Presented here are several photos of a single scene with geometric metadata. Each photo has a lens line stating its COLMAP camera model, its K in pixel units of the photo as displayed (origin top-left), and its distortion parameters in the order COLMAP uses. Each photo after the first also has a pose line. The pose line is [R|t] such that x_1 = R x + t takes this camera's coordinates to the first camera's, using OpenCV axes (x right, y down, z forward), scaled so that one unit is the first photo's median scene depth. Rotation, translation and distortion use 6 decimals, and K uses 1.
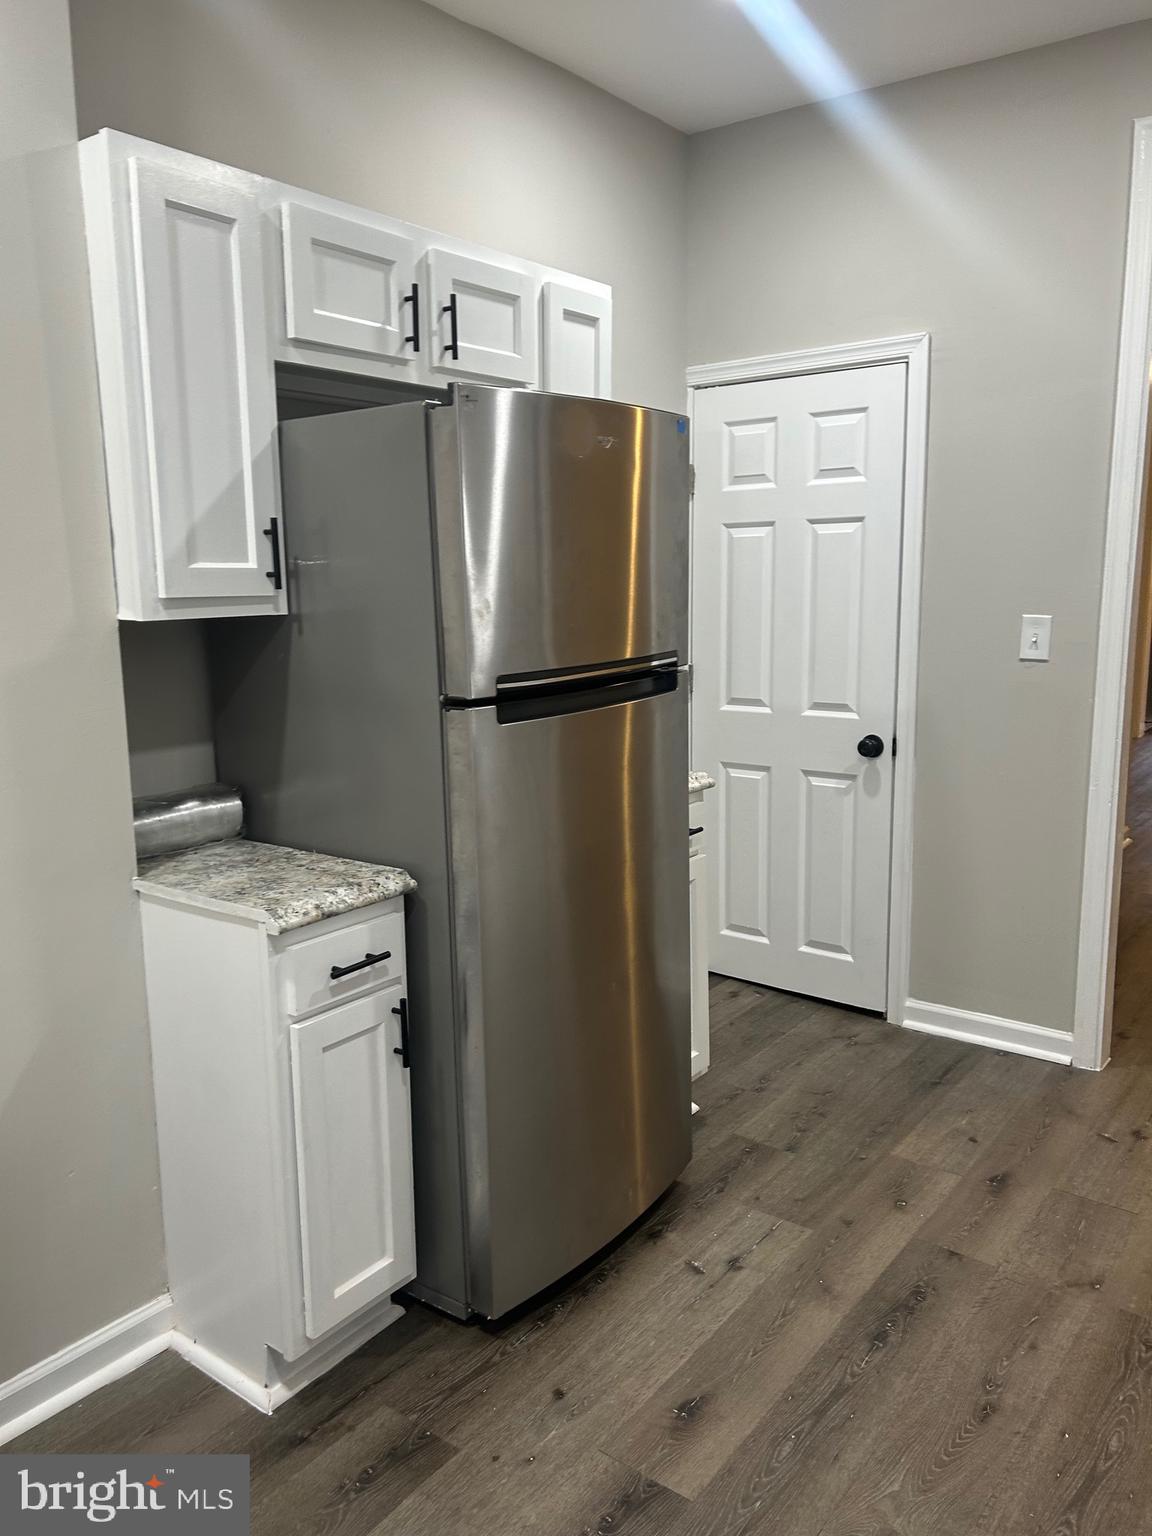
lens RADIAL K [[1147.6, 0, 570.4], [0, 1147.6, 769.0], [0, 0, 1]] dist [0.051537, -0.060505]
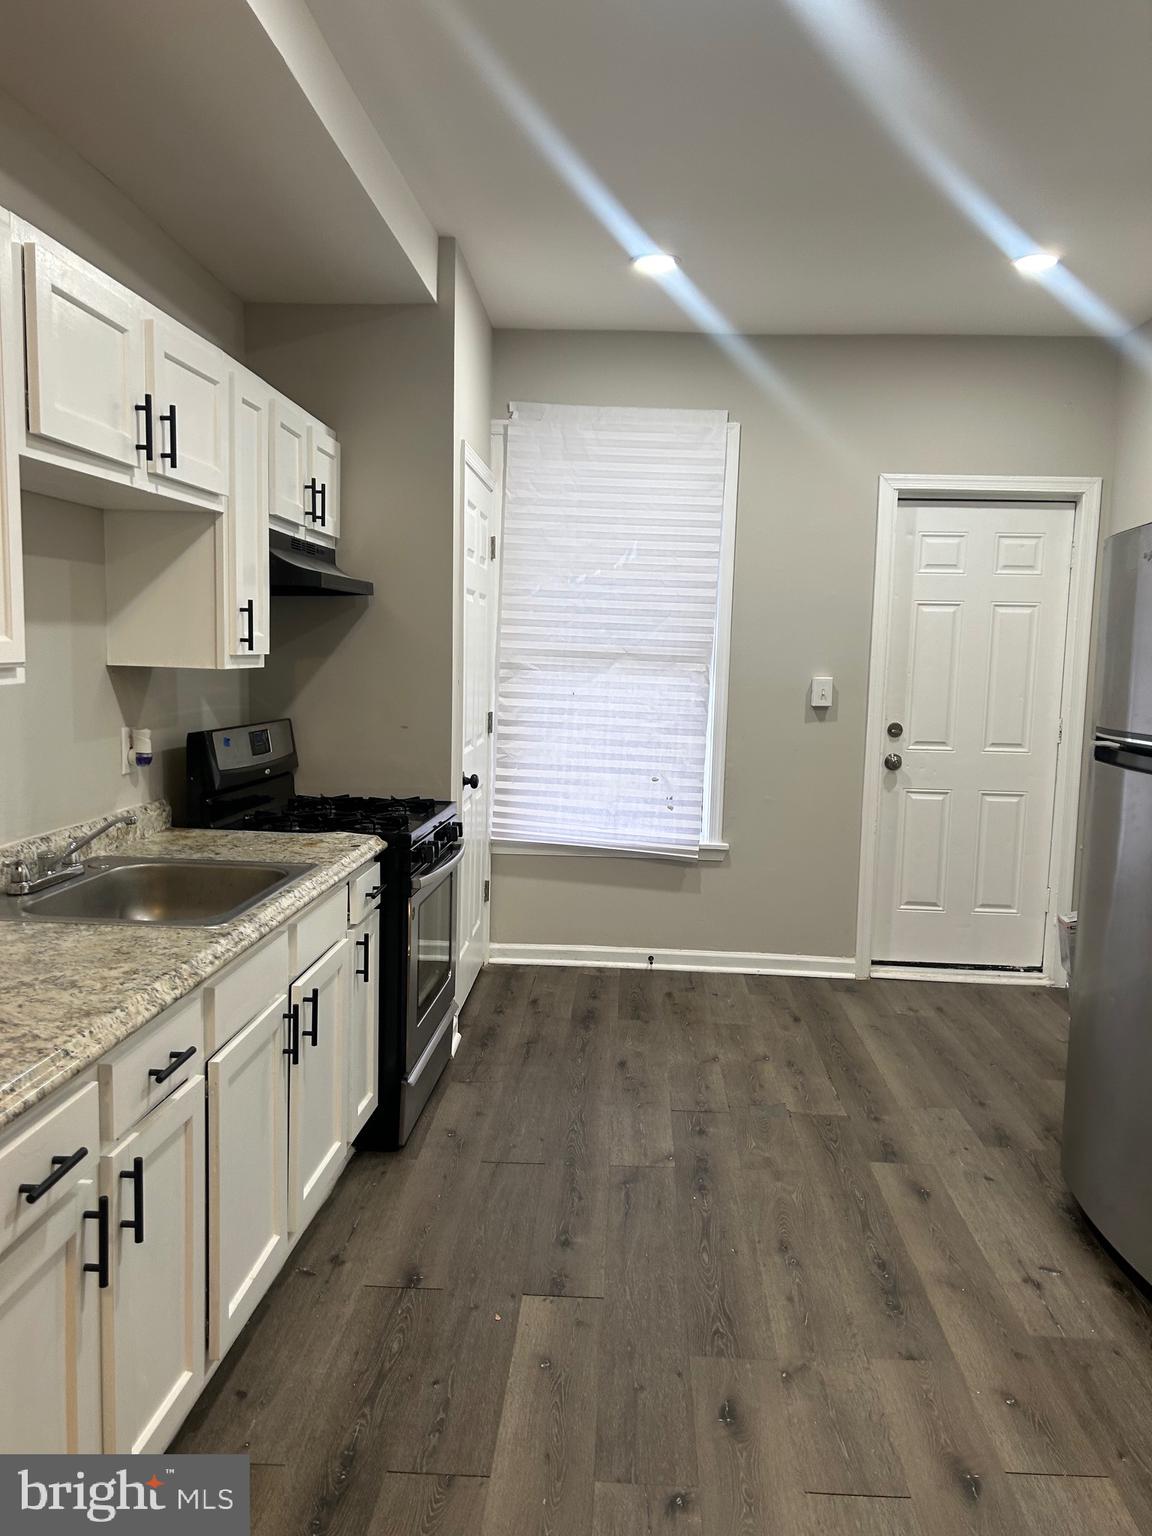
lens RADIAL K [[1155.2, 0, 578.0], [0, 1155.2, 790.1], [0, 0, 1]] dist [0.122093, -0.190351]
pose [[-0.822122, 0.069984, -0.564994, 0.963262], [-0.102713, 0.957898, 0.268108, -0.244758], [0.559970, 0.278450, -0.780320, 1.314113]]
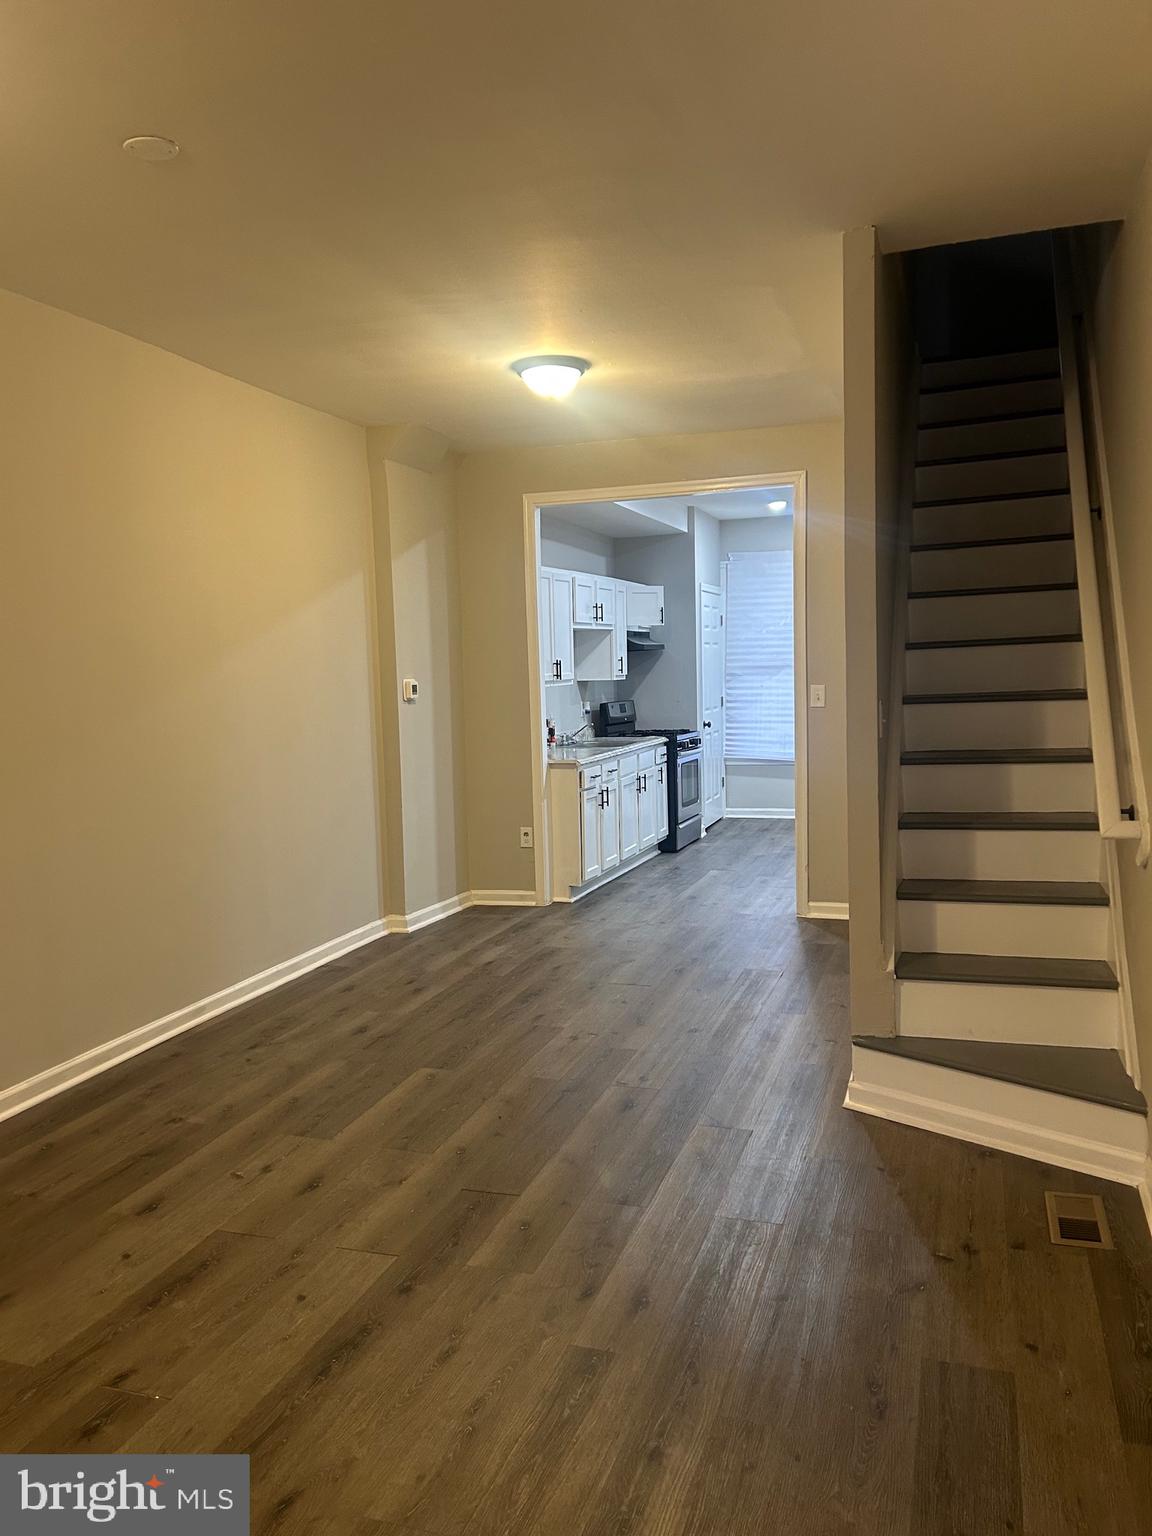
lens RADIAL K [[1155.2, 0, 578.0], [0, 1155.2, 790.1], [0, 0, 1]] dist [0.122093, -0.190351]
pose [[-0.943707, 0.082348, -0.320370, 1.764667], [-0.007404, 0.963015, 0.269345, -0.600390], [0.330701, 0.256554, -0.908194, 3.226935]]
